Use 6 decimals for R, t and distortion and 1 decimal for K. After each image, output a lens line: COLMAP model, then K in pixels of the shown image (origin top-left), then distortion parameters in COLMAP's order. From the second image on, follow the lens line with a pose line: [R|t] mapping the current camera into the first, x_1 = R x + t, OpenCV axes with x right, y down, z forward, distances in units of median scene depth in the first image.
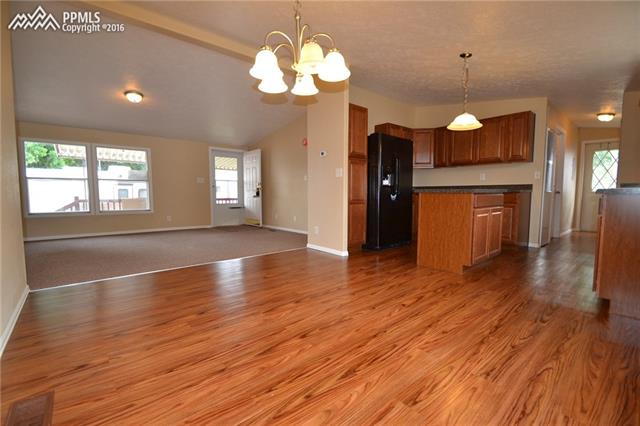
lens RADIAL K [[293.2, 0, 317.7], [0, 293.2, 214.2], [0, 0, 1]] dist [0.028010, -0.000496]
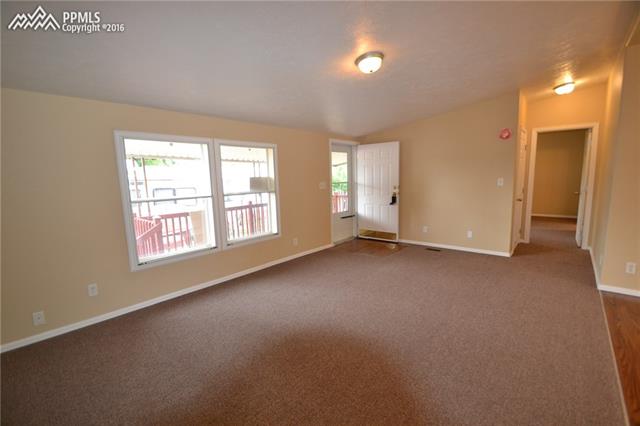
lens RADIAL K [[293.2, 0, 317.3], [0, 293.2, 211.4], [0, 0, 1]] dist [0.028010, -0.000496]
pose [[0.988004, -0.047250, 0.147024, -0.520248], [0.040996, 0.998132, 0.045288, -0.084282], [-0.148889, -0.038717, 0.988096, 0.277235]]
